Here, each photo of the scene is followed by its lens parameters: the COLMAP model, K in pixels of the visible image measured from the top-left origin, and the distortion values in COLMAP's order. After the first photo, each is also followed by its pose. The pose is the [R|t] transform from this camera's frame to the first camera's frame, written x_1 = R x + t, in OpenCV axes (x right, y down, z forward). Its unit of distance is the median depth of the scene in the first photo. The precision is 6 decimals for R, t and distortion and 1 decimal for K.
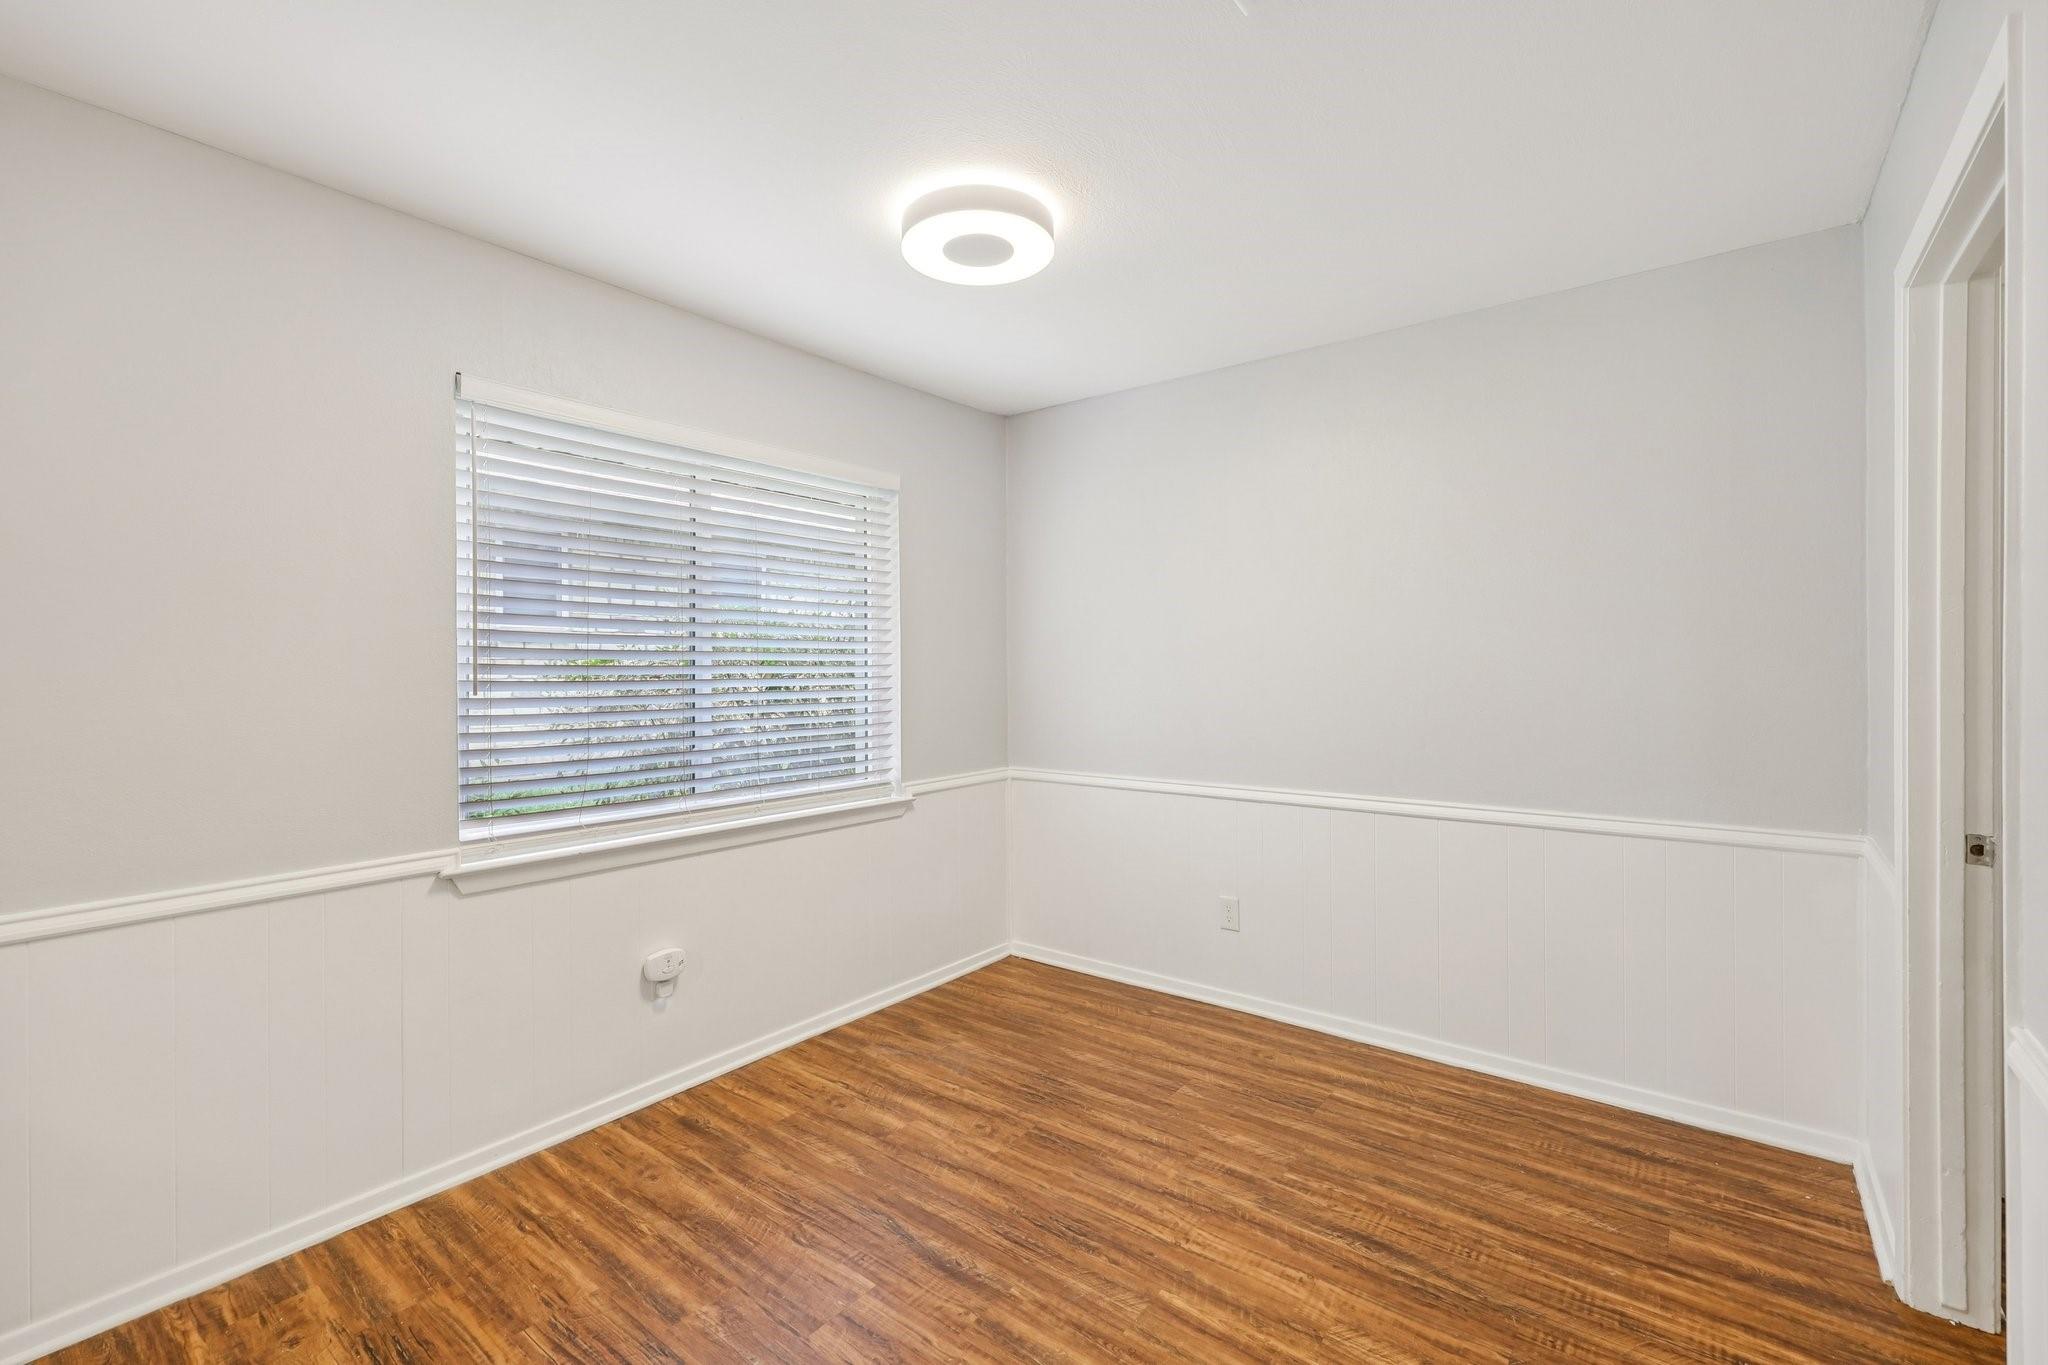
lens RADIAL K [[892.1, 0, 1015.9], [0, 892.1, 666.4], [0, 0, 1]] dist [-0.002741, -0.000326]
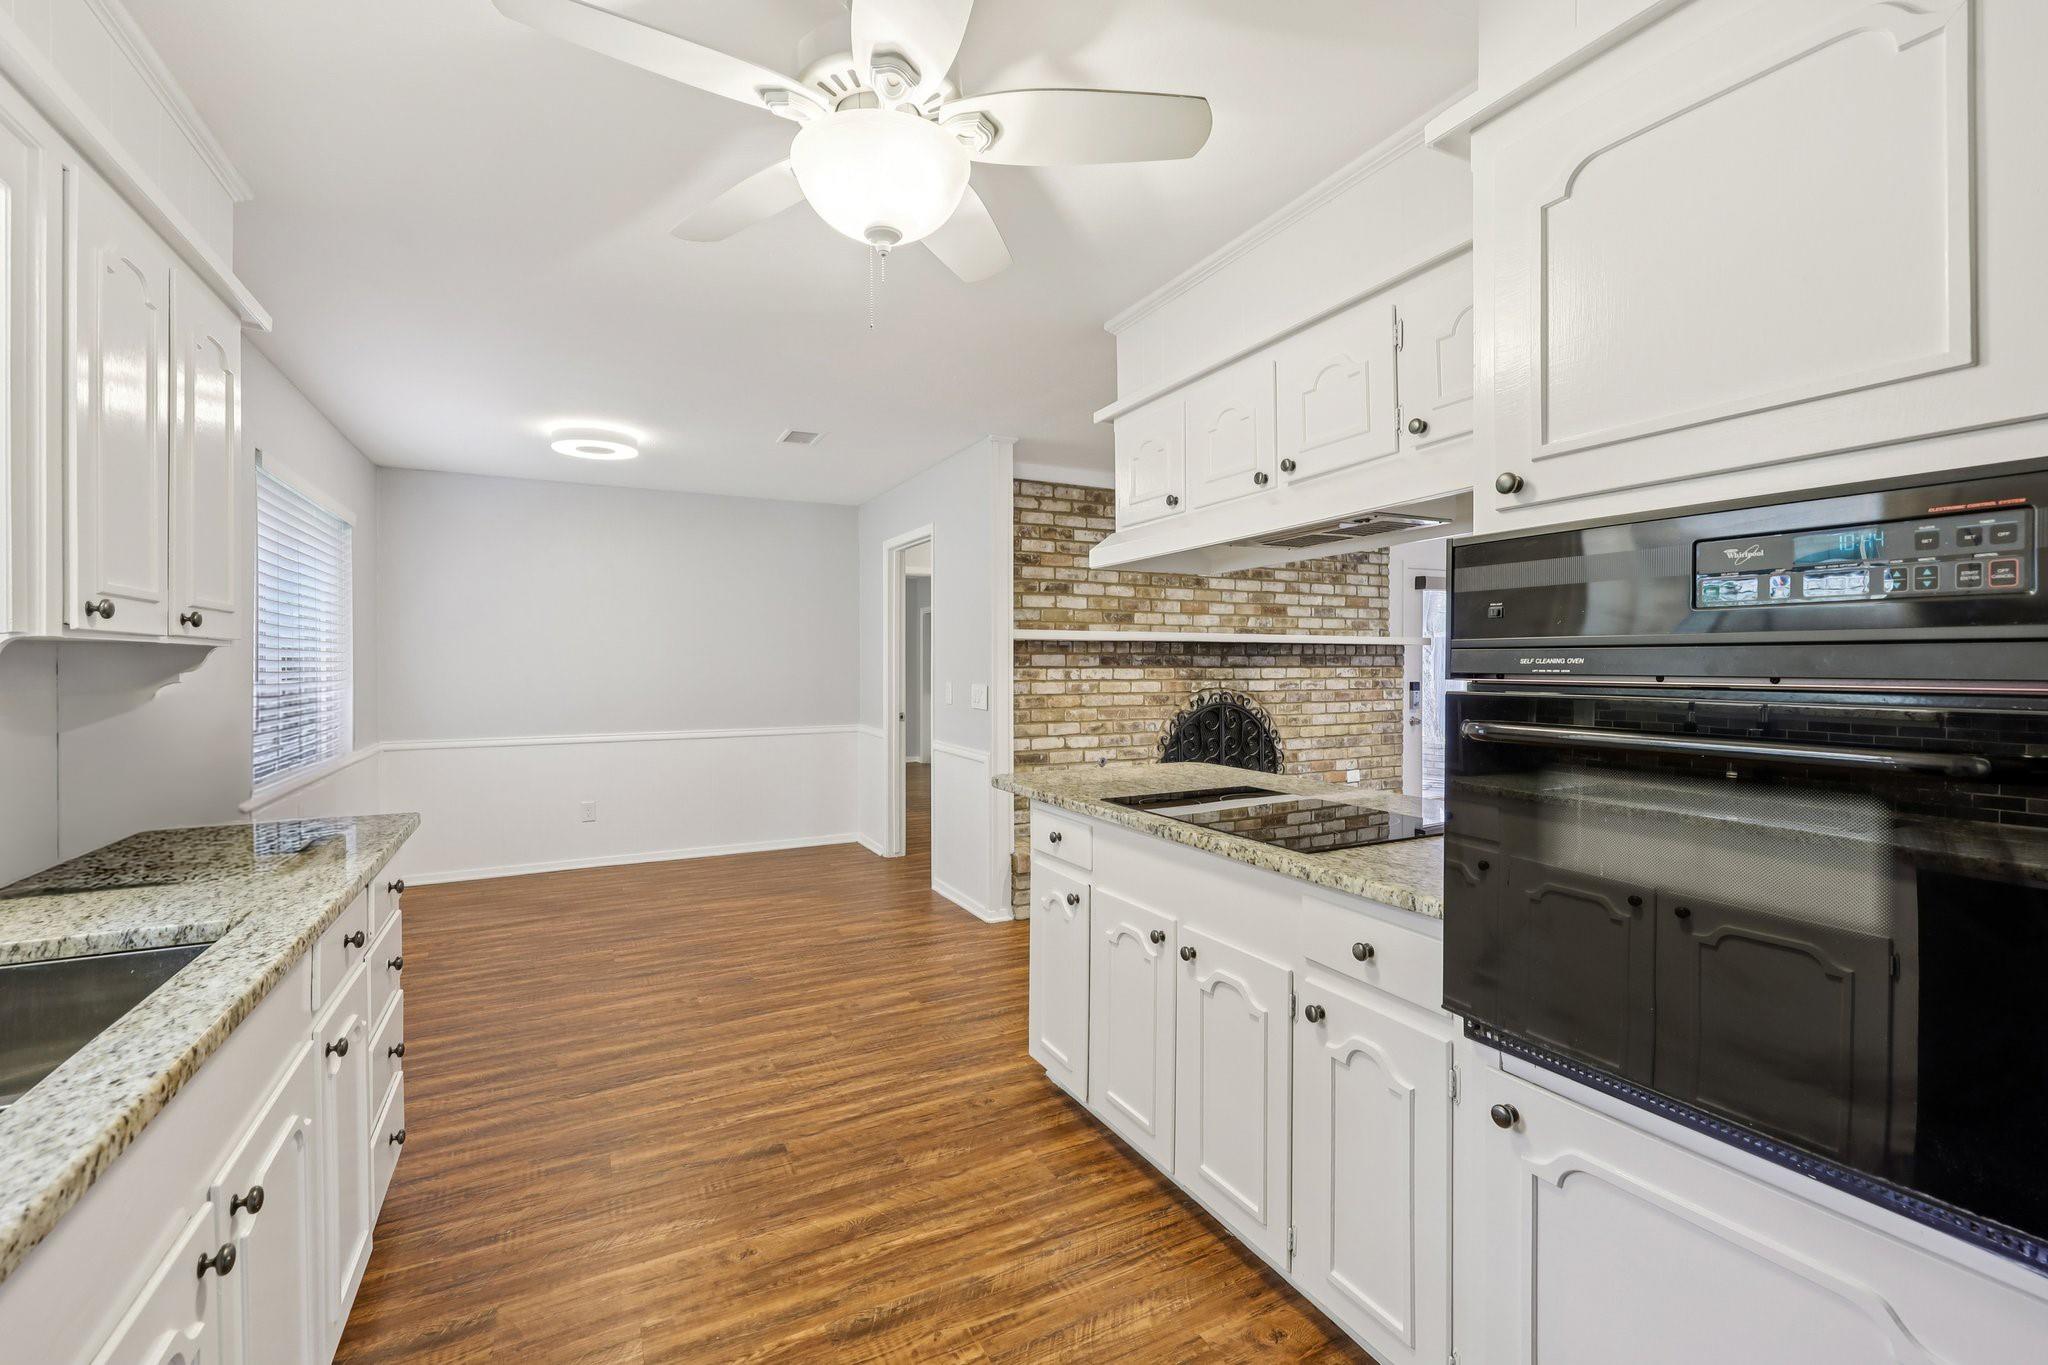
lens RADIAL K [[892.1, 0, 1041.2], [0, 892.1, 669.6], [0, 0, 1]] dist [-0.002741, -0.000326]
pose [[0.402486, 0.001054, 0.915425, -1.490121], [-0.000422, 0.999999, -0.000966, 0.020949], [-0.915426, 0.000003, 0.402486, -0.702840]]
